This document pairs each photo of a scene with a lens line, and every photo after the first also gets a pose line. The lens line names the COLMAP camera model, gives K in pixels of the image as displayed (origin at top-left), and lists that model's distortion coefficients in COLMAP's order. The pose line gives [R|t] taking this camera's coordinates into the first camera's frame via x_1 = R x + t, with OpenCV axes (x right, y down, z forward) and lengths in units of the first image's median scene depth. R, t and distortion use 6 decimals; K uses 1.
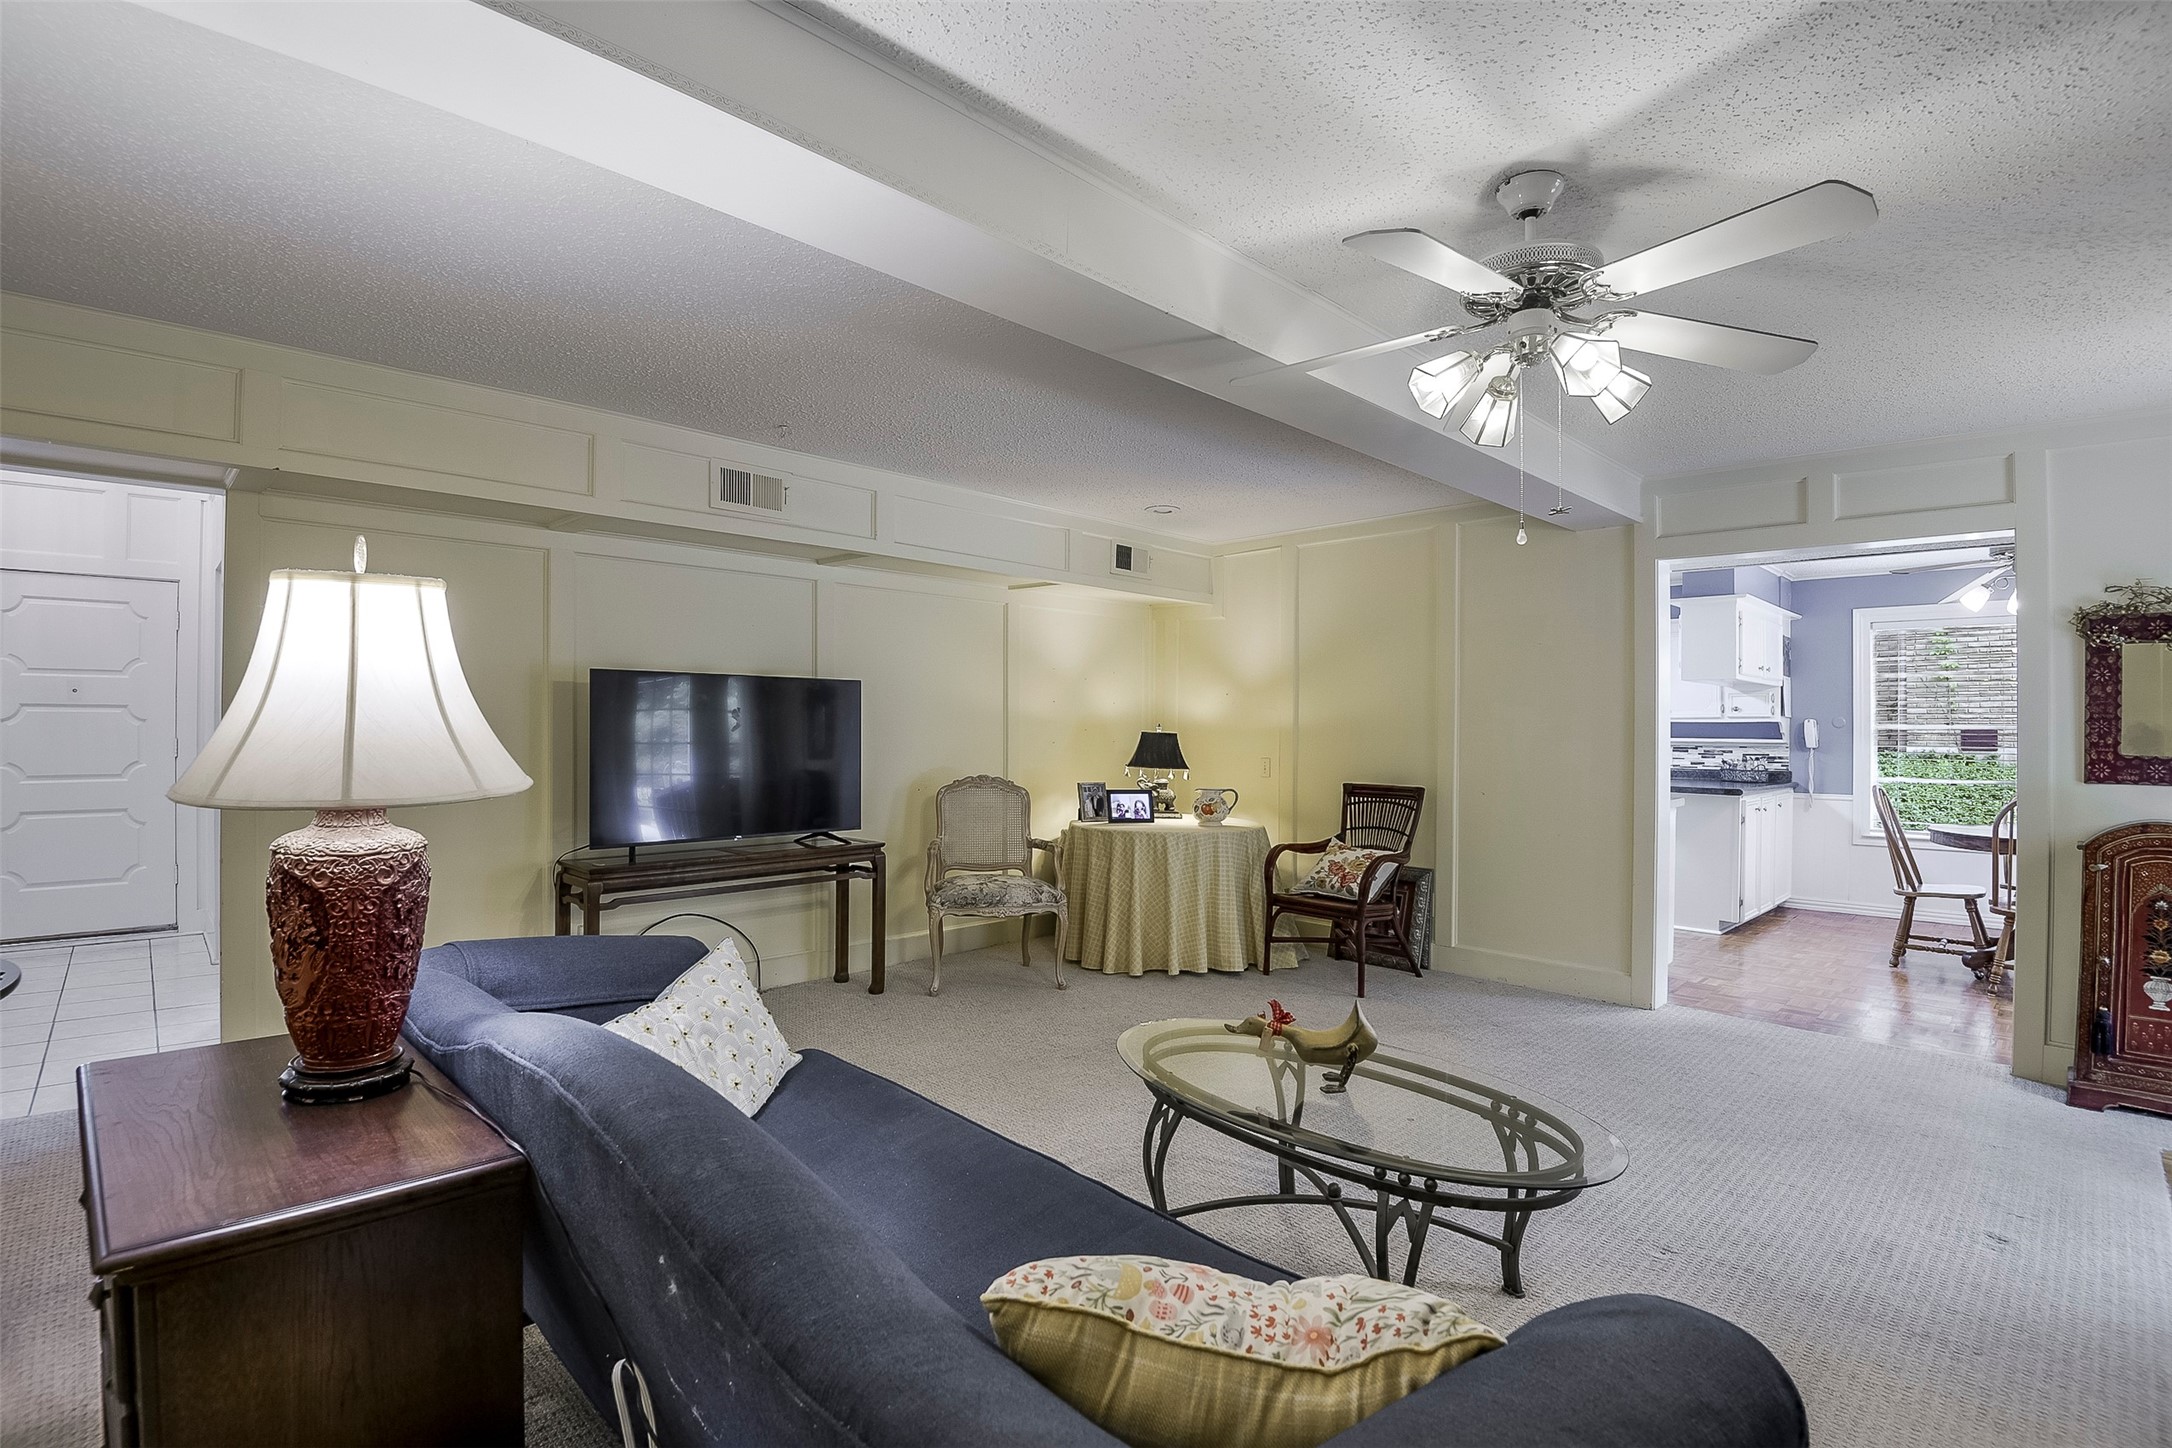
lens RADIAL K [[1024.8, 0, 1088.4], [0, 1024.8, 738.7], [0, 0, 1]] dist [-0.020177, -0.000495]
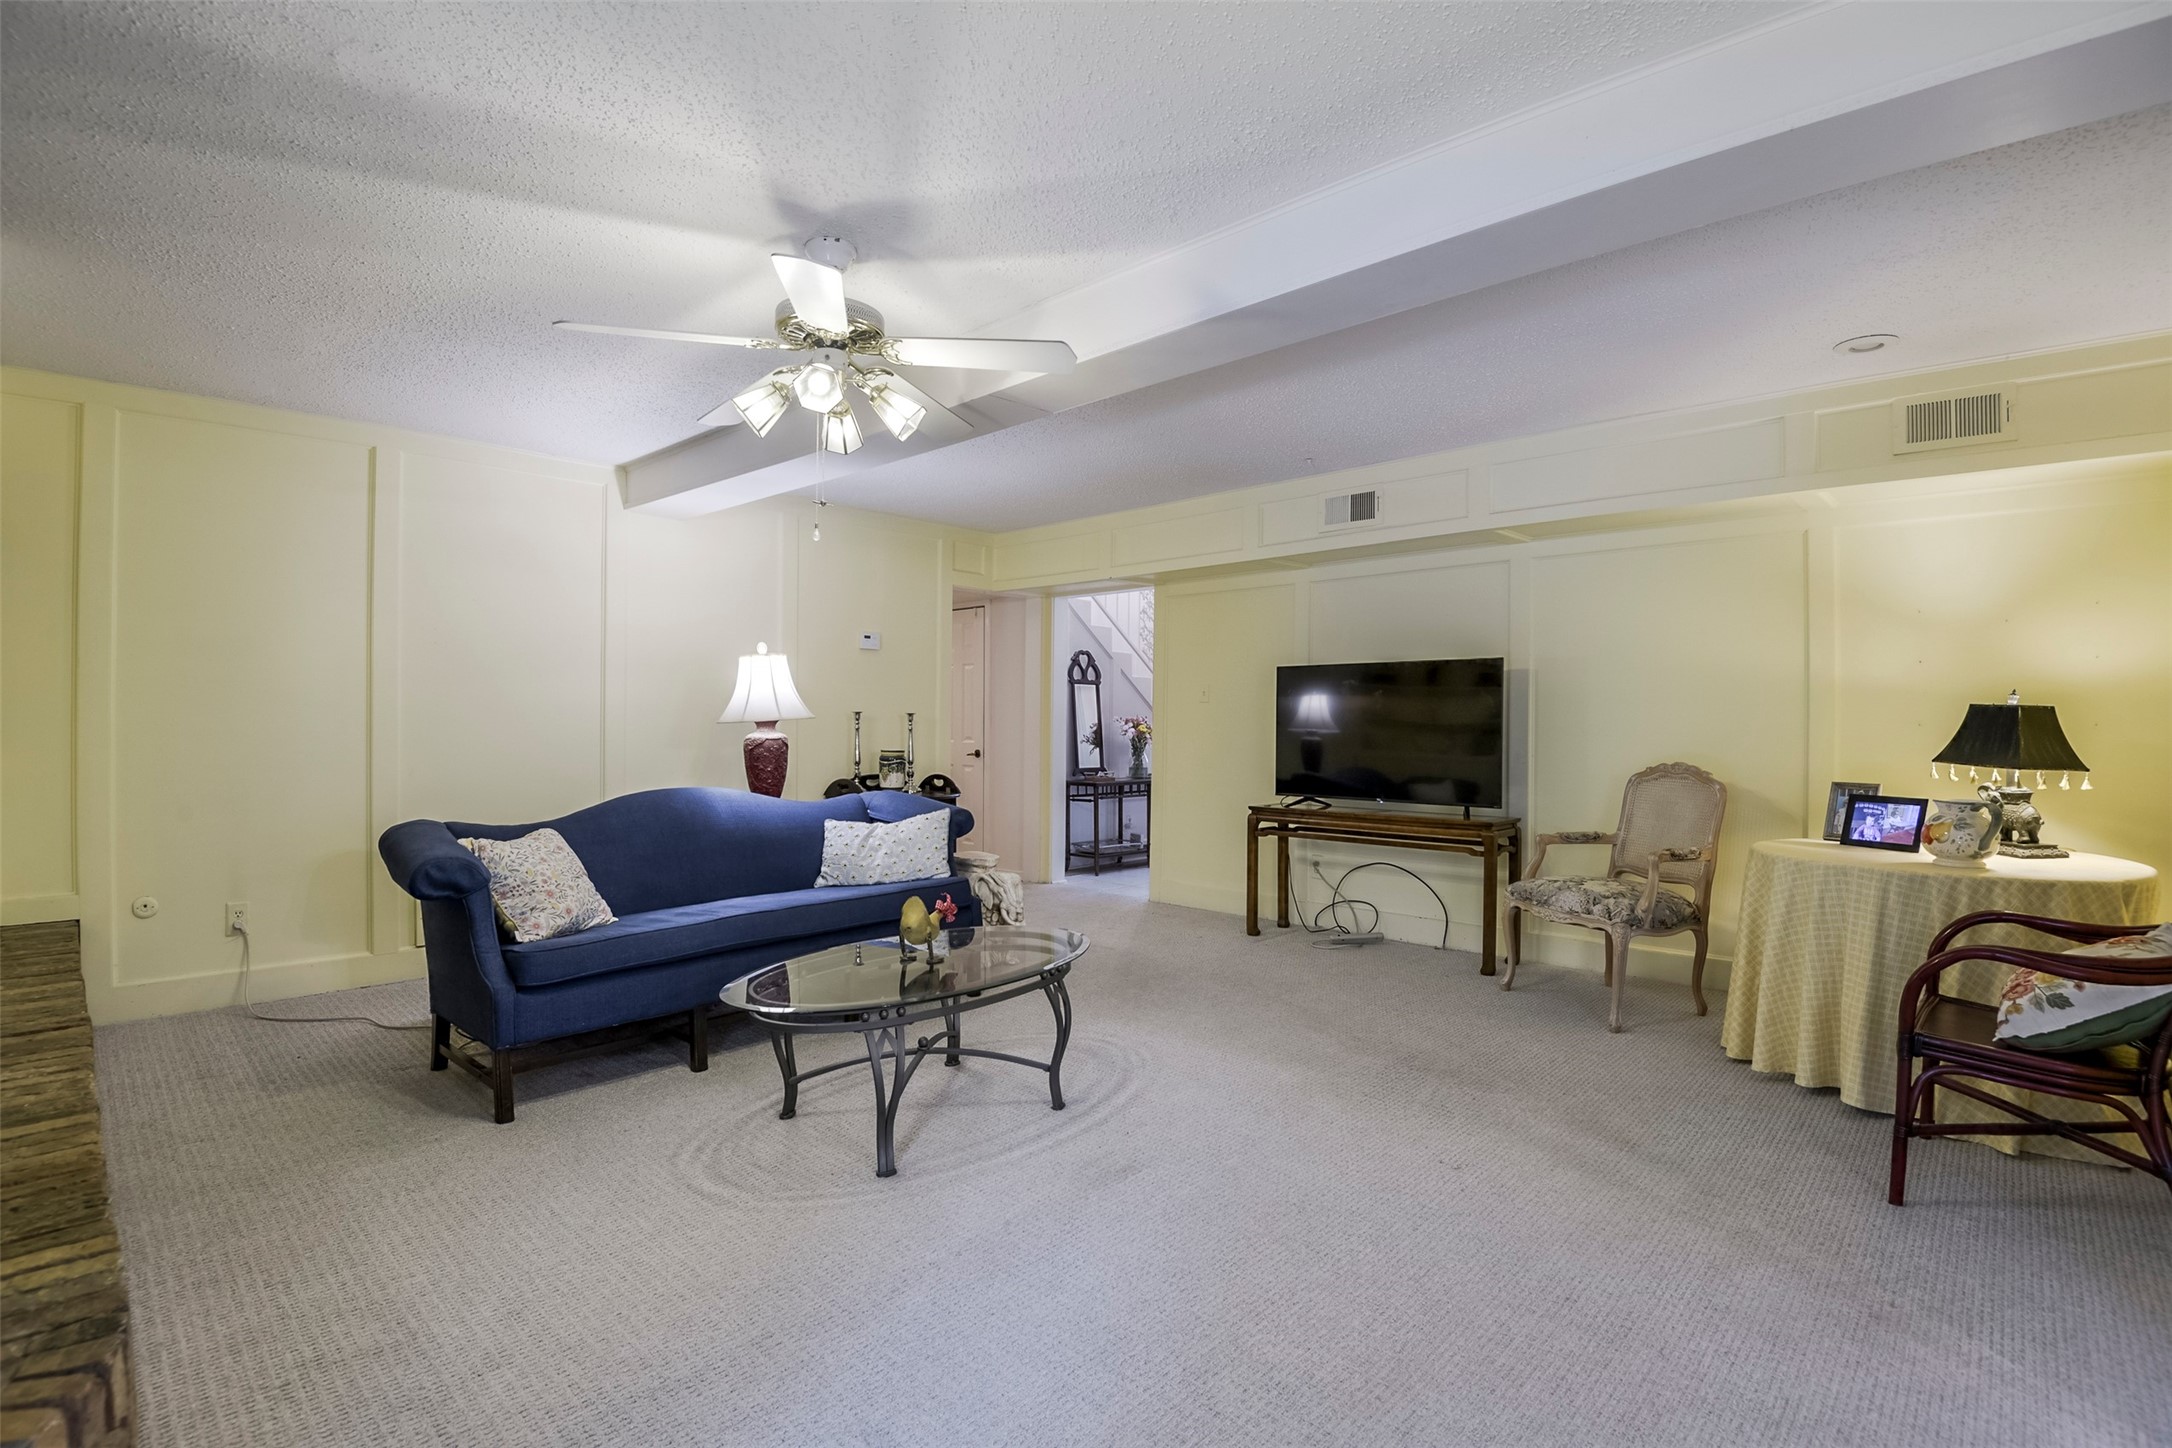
lens RADIAL K [[1024.8, 0, 1075.0], [0, 1024.8, 720.9], [0, 0, 1]] dist [-0.020177, -0.000495]
pose [[-0.005008, -0.010517, -0.999932, 0.691002], [-0.018271, 0.999779, -0.010424, 0.020452], [0.999821, 0.018217, -0.005199, 0.540796]]
